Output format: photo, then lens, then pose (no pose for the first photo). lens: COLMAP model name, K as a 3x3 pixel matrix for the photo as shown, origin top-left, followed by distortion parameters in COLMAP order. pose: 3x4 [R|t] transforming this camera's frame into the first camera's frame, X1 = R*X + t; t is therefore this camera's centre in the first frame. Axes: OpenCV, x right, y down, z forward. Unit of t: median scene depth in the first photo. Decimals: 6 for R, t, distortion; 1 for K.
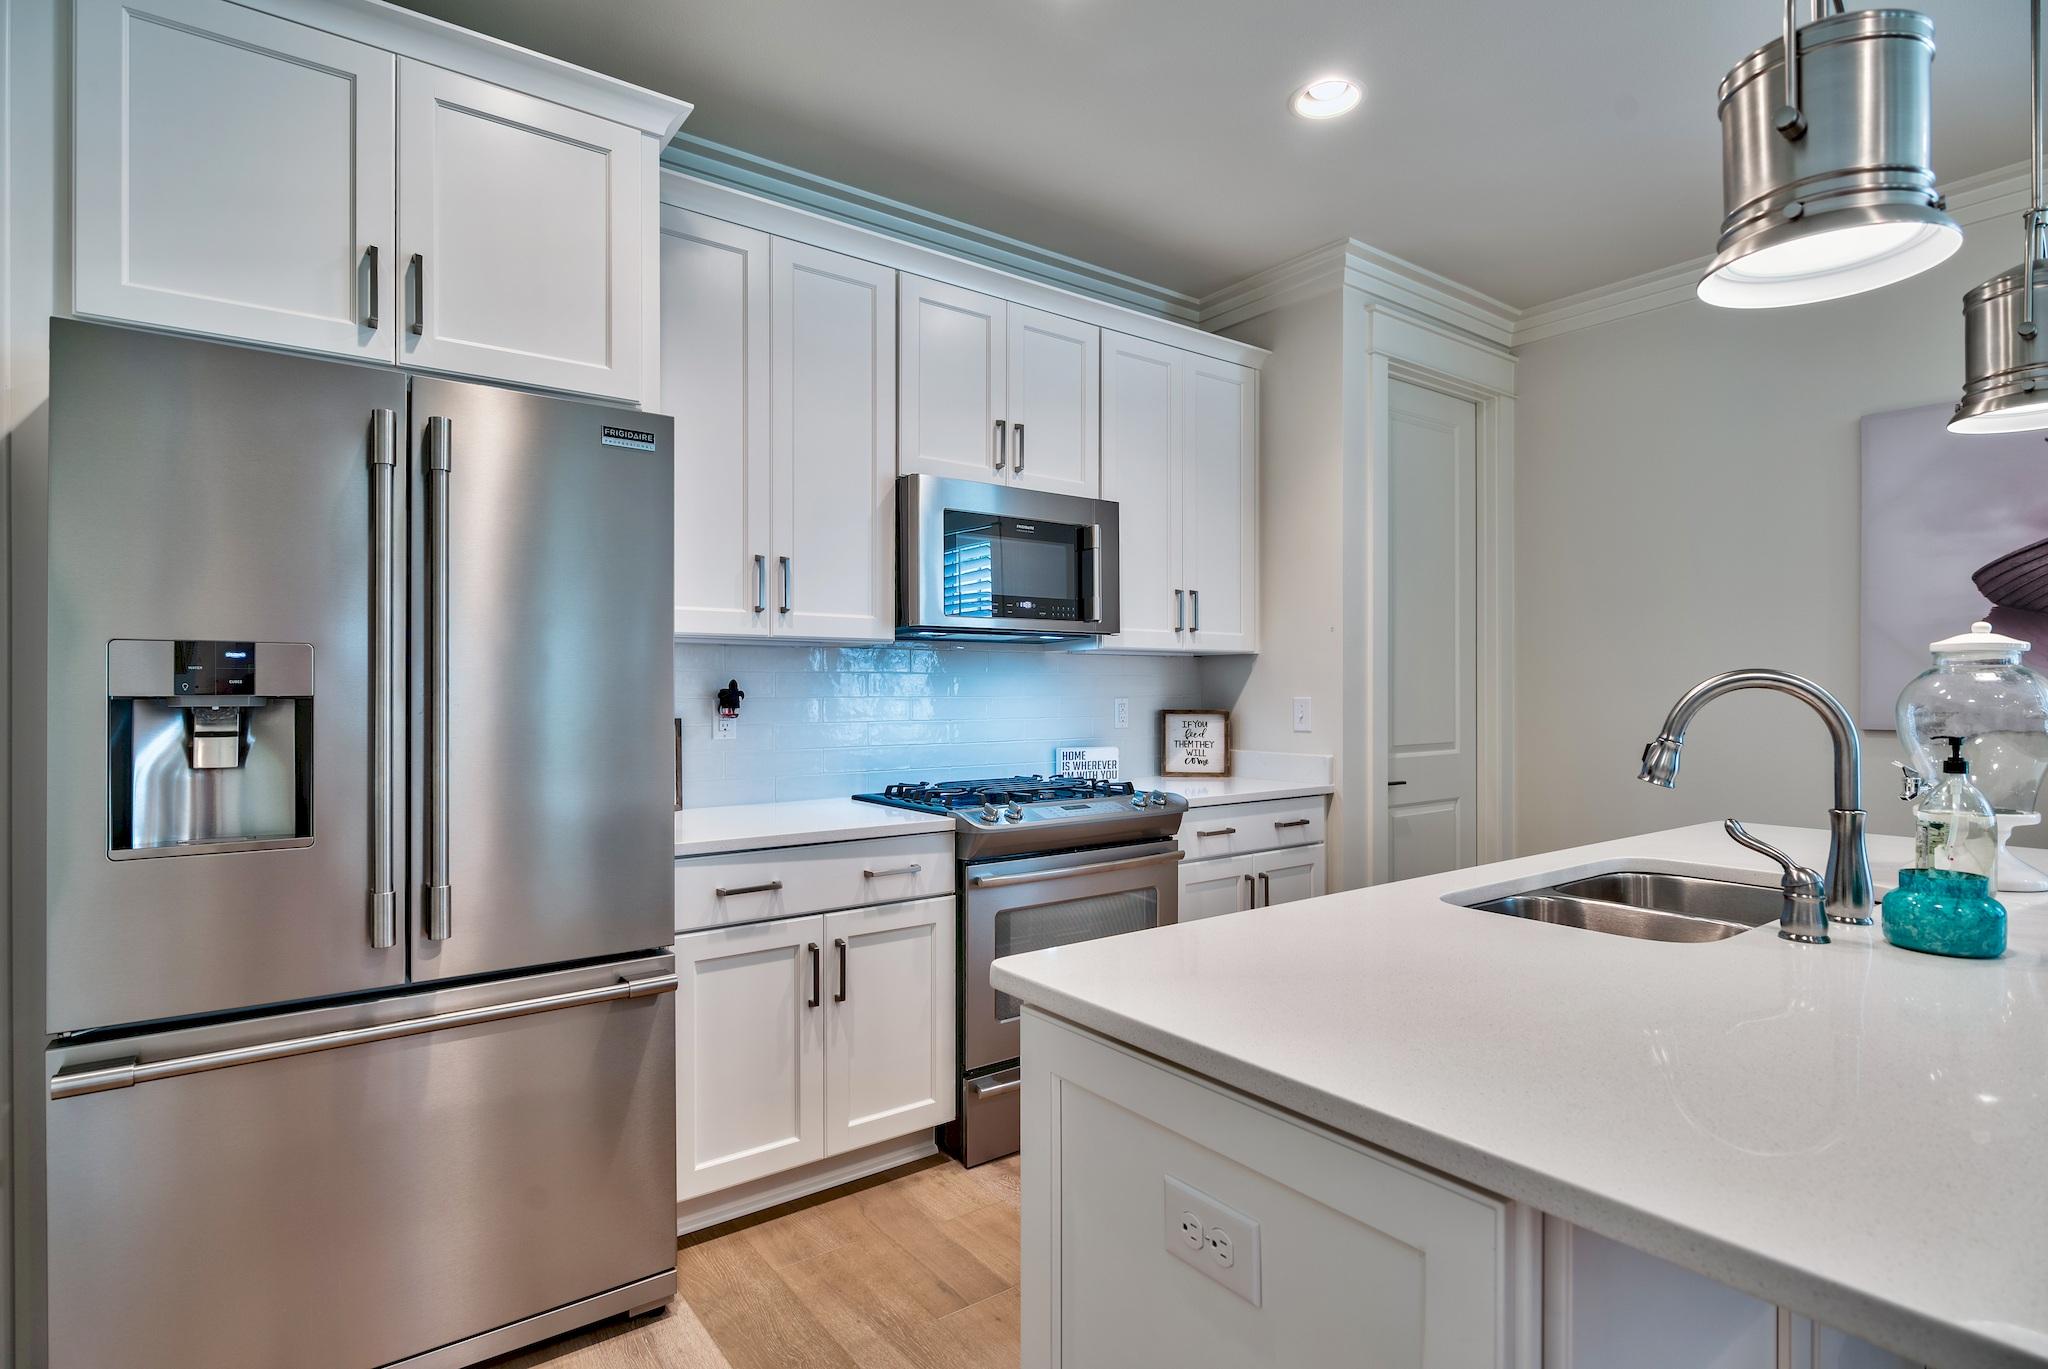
lens RADIAL K [[1026.7, 0, 1031.2], [0, 1026.7, 688.3], [0, 0, 1]] dist [-0.001703, -0.000662]
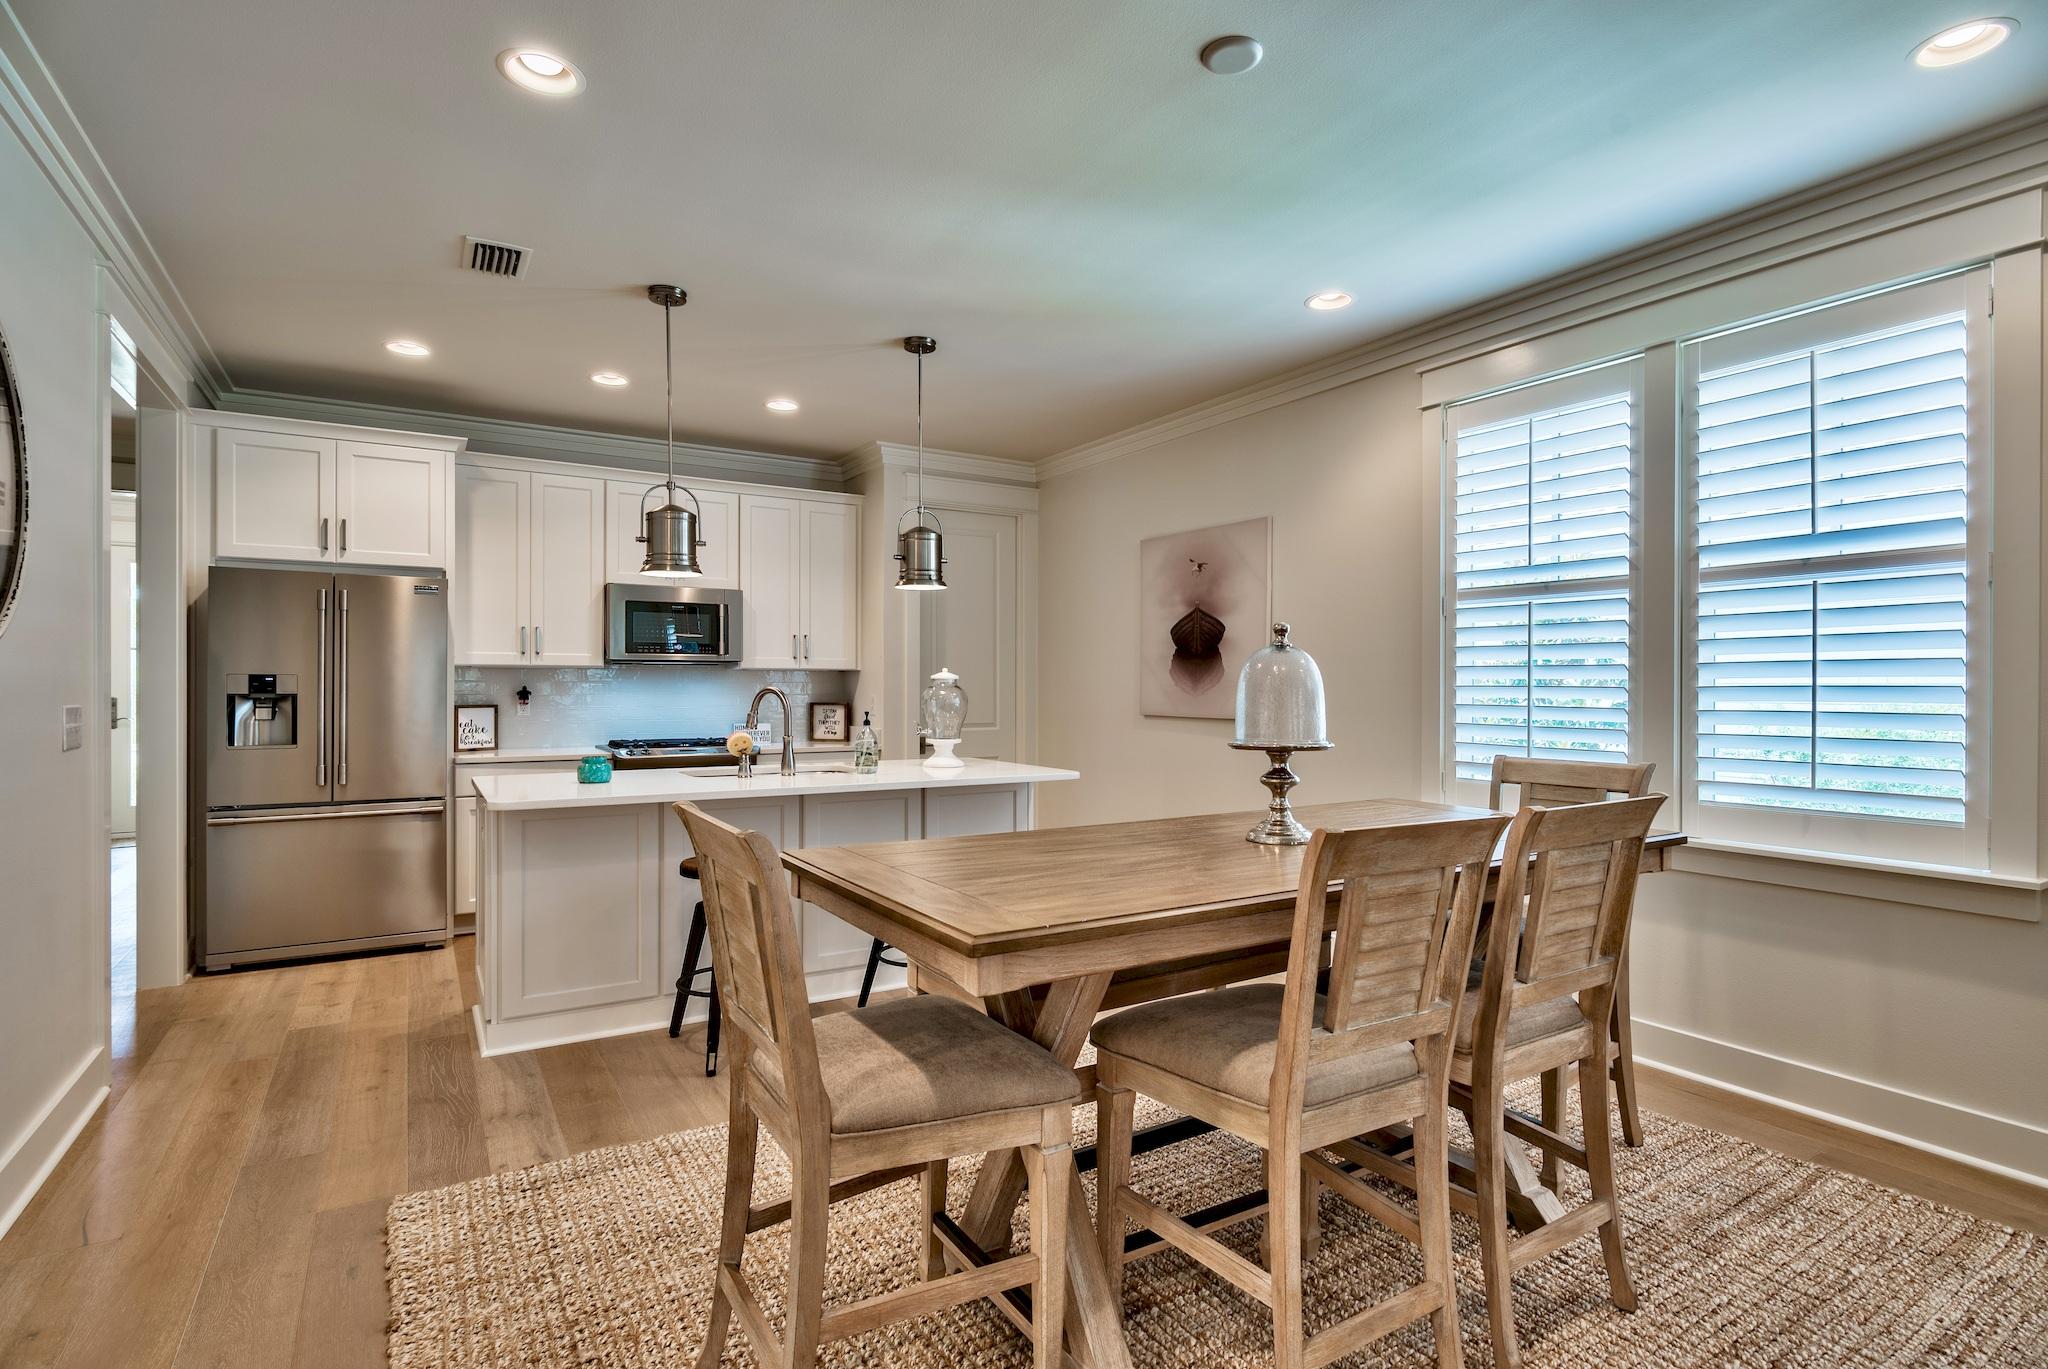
lens RADIAL K [[1014.0, 0, 1024.0], [0, 1014.0, 684.5], [0, 0, 1]] dist [-0.002516, -0.000782]
pose [[0.995740, 0.002742, -0.092170, 0.781586], [-0.002826, 0.999996, -0.000782, -0.010719], [0.092167, 0.001039, 0.995743, -0.799769]]
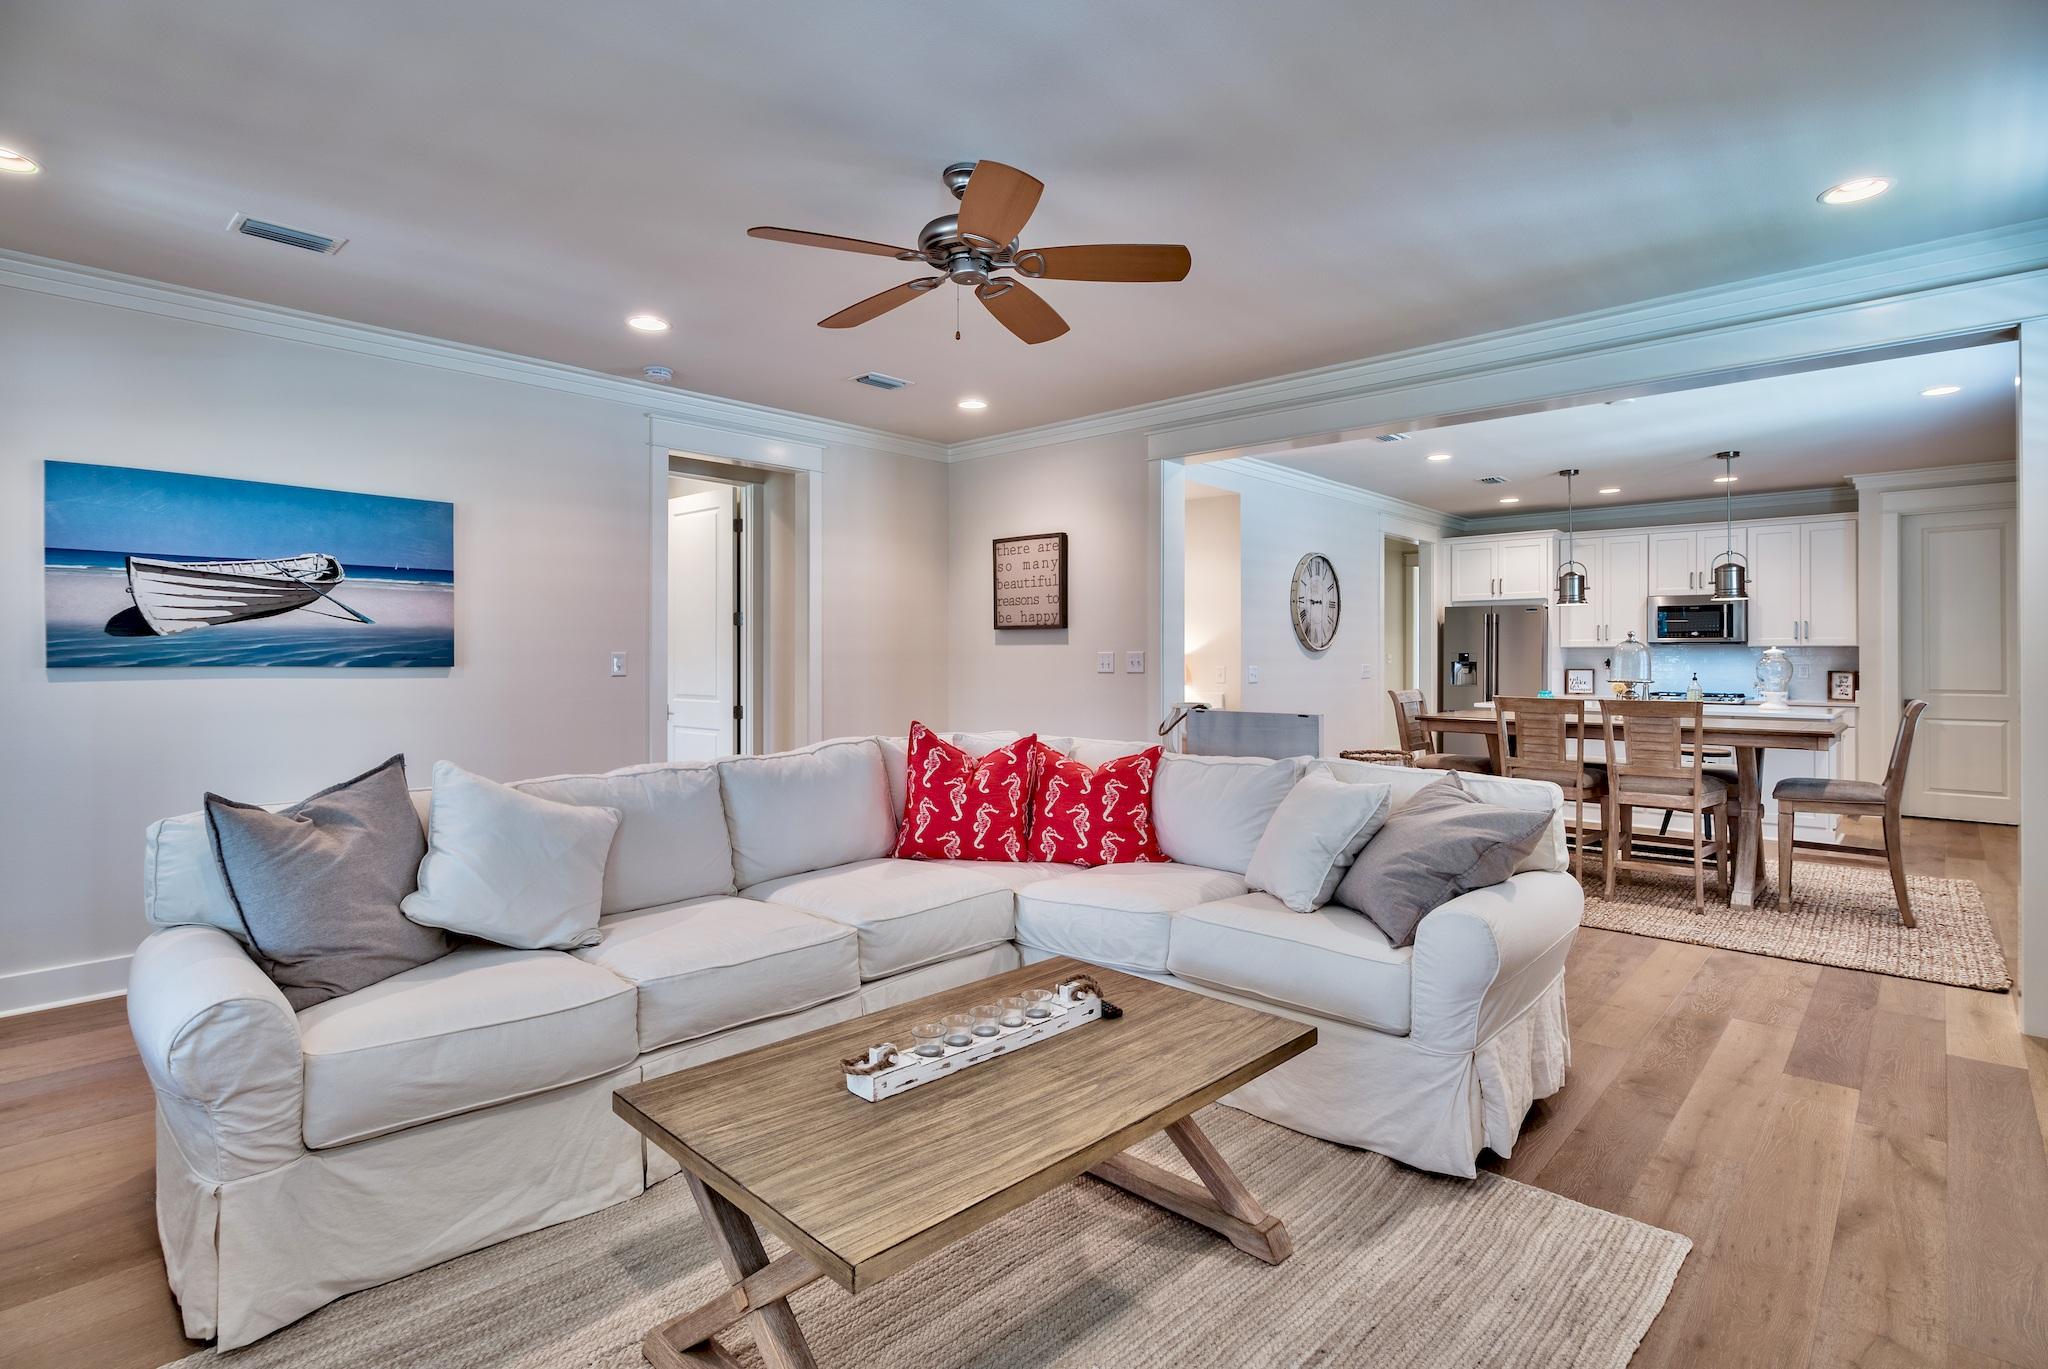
lens RADIAL K [[1015.5, 0, 1022.0], [0, 1015.5, 653.9], [0, 0, 1]] dist [-0.002941, -0.000510]
pose [[0.188247, -0.001351, -0.982121, 2.455950], [-0.001709, 0.999997, -0.001703, -0.012333], [0.982120, 0.001999, 0.188244, -1.455653]]
